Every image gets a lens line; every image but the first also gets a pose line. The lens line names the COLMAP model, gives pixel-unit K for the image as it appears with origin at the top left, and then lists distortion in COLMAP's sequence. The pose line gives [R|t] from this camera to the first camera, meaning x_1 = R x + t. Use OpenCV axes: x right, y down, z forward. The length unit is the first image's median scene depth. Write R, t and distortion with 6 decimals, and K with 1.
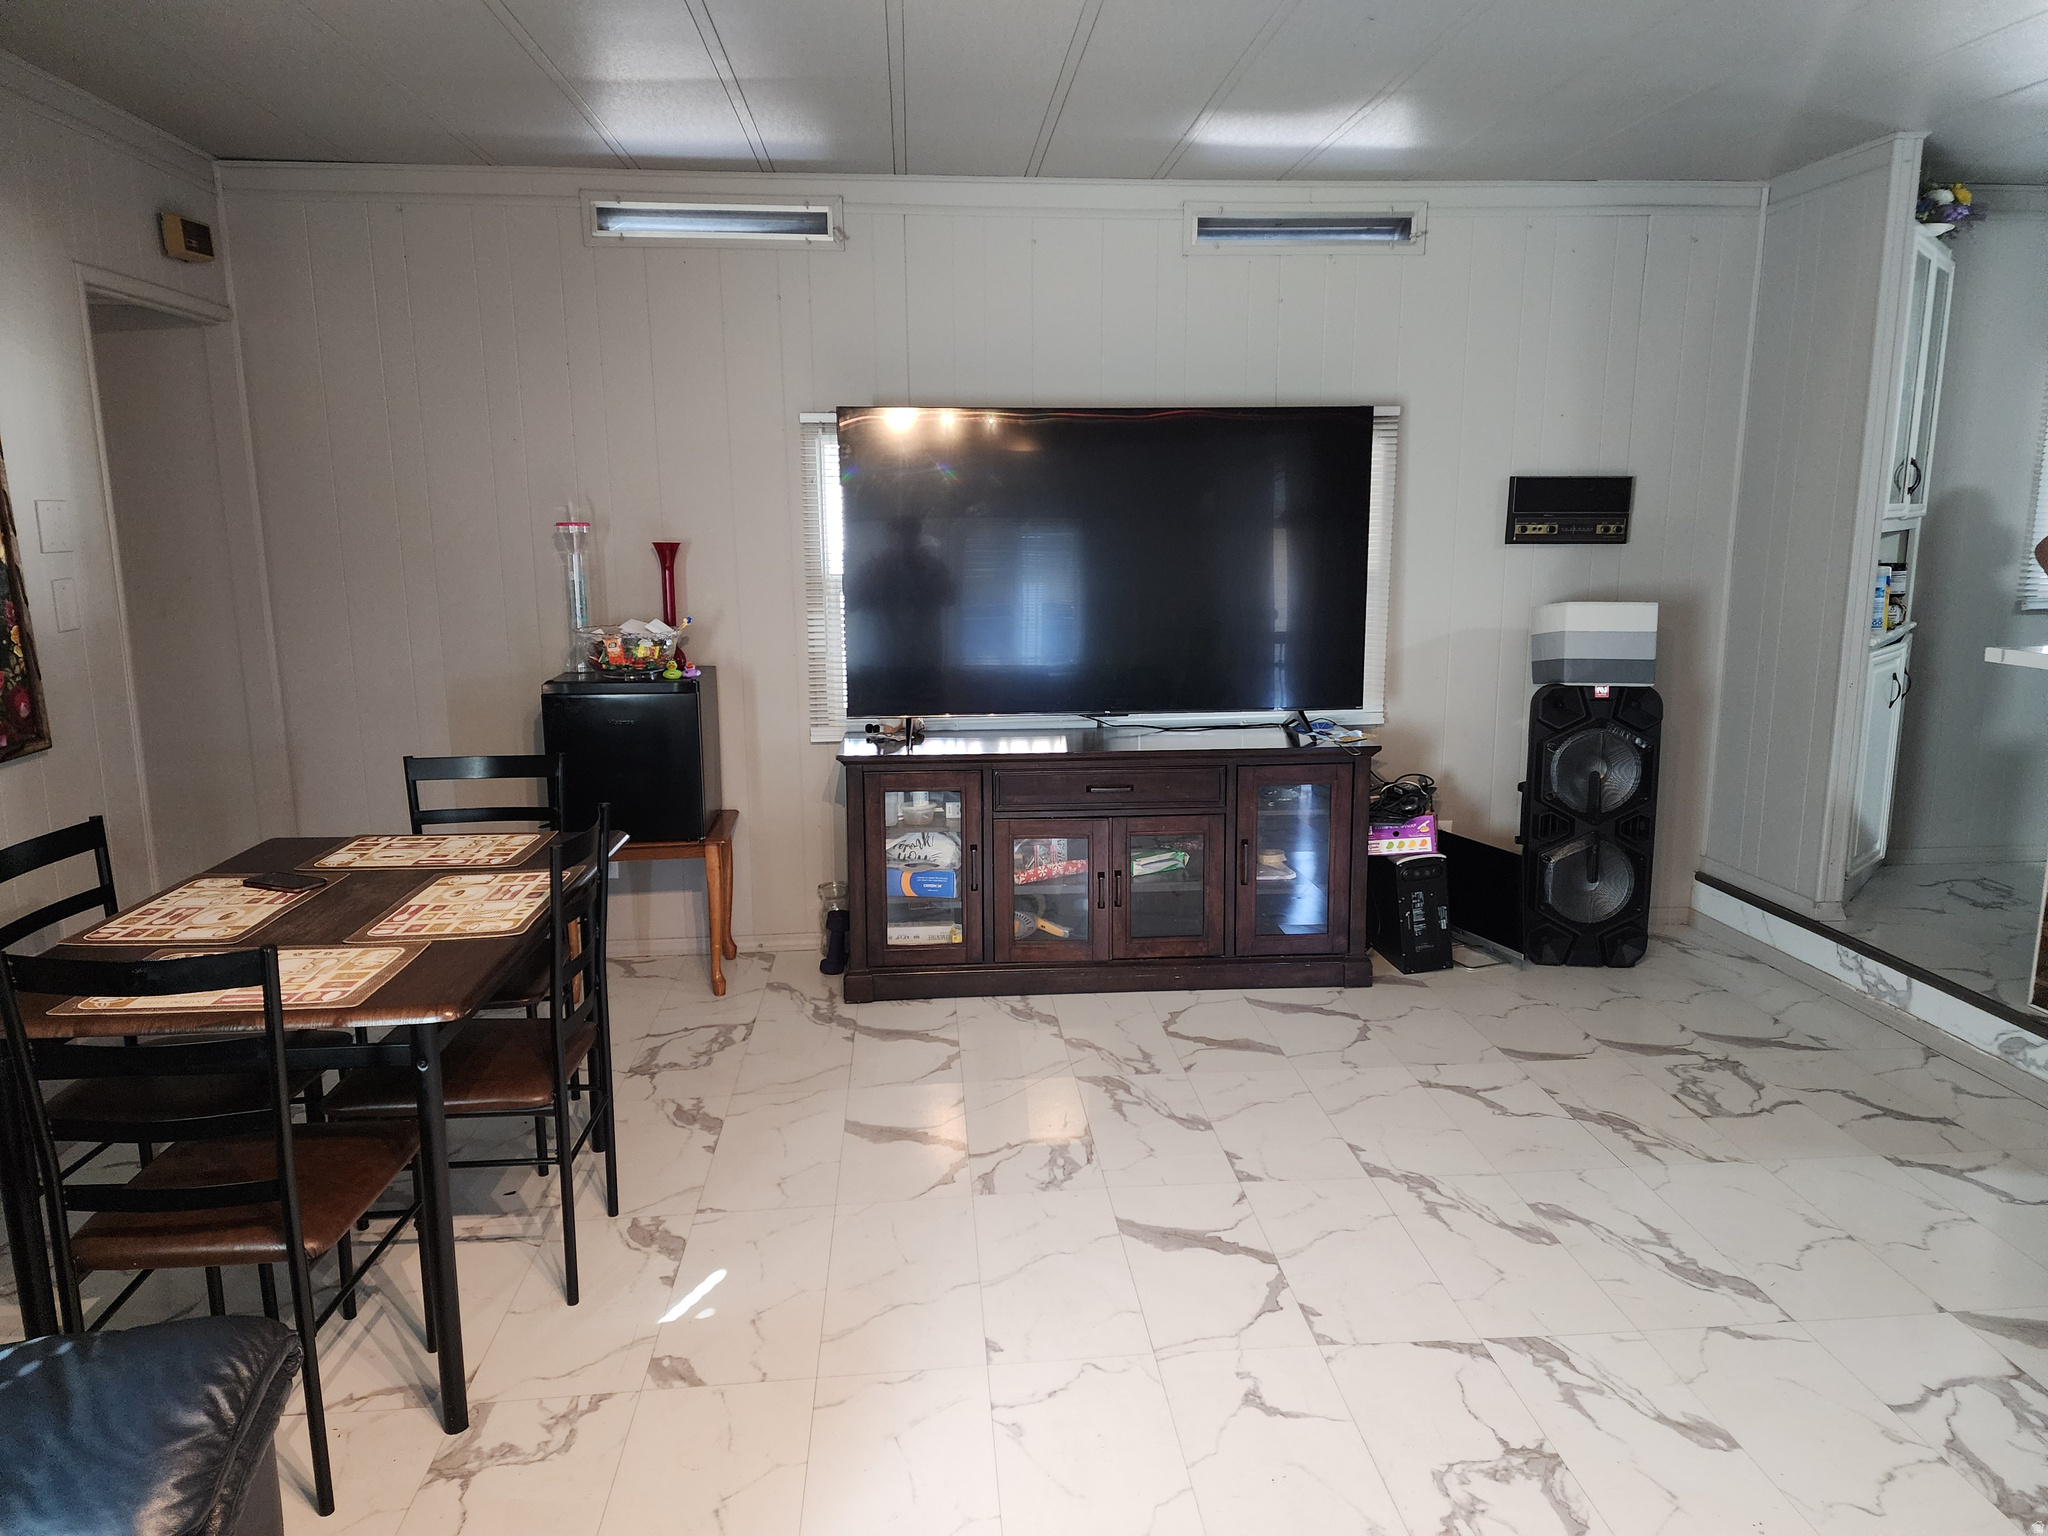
lens RADIAL K [[1361.9, 0, 1014.0], [0, 1361.9, 763.5], [0, 0, 1]] dist [0.094210, -0.087954]
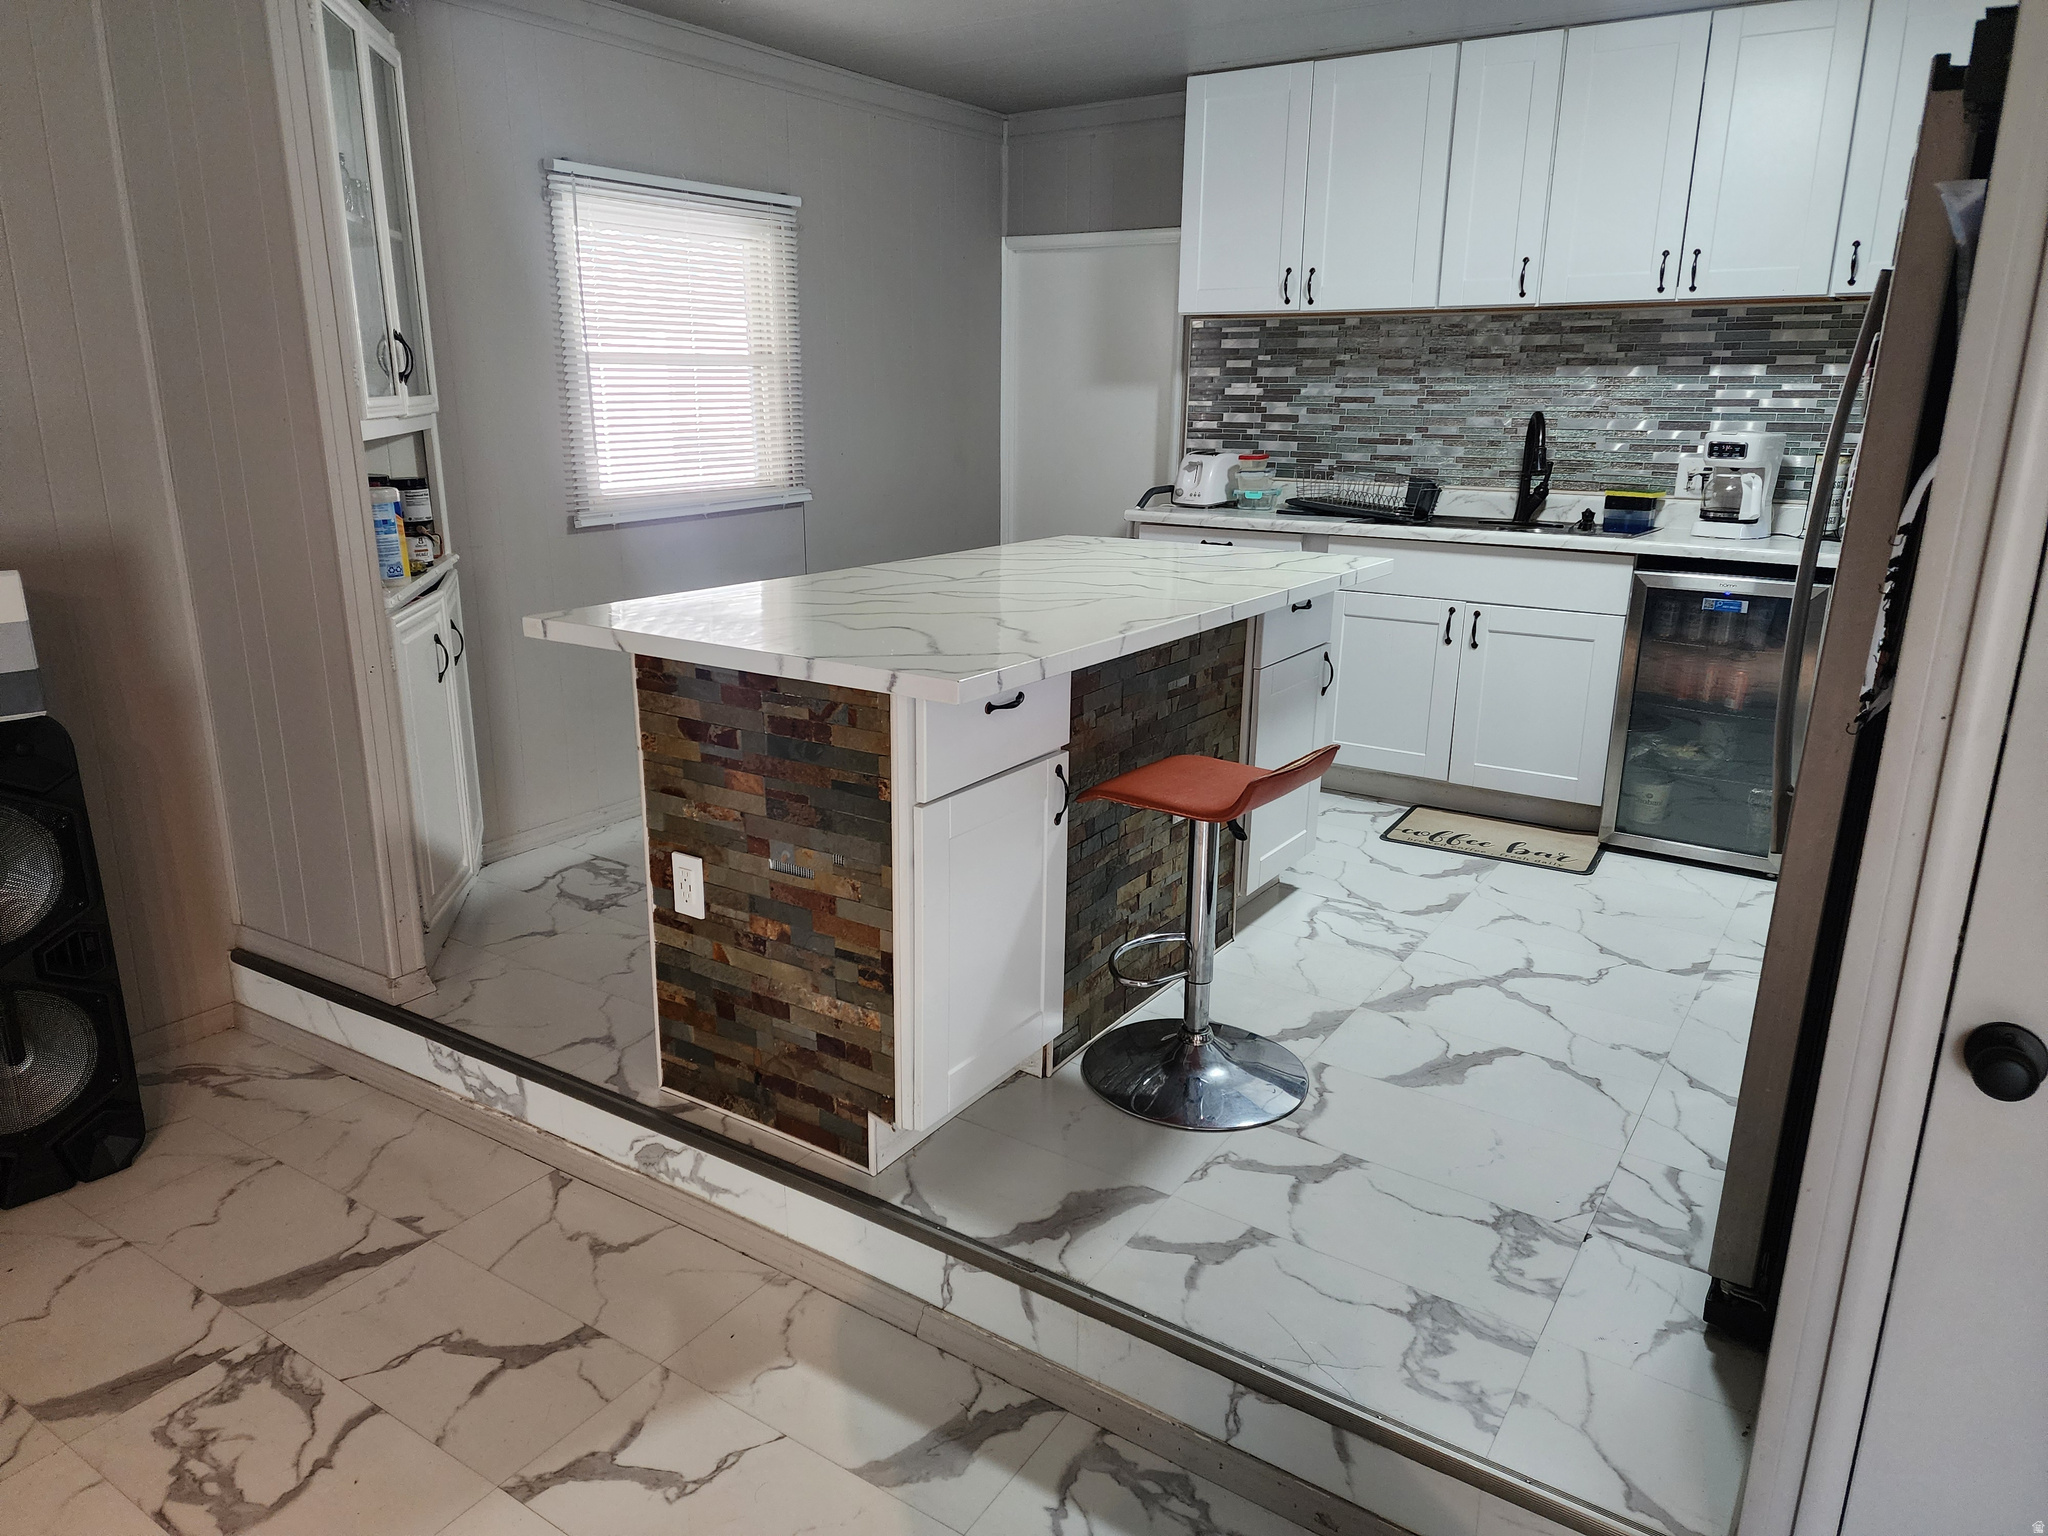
lens RADIAL K [[1361.9, 0, 1014.0], [0, 1361.9, 763.5], [0, 0, 1]] dist [0.094210, -0.087954]
pose [[0.618714, -0.198606, 0.760097, 0.263758], [0.131070, 0.980053, 0.149389, -0.068874], [-0.774605, 0.007197, 0.632404, 0.319446]]
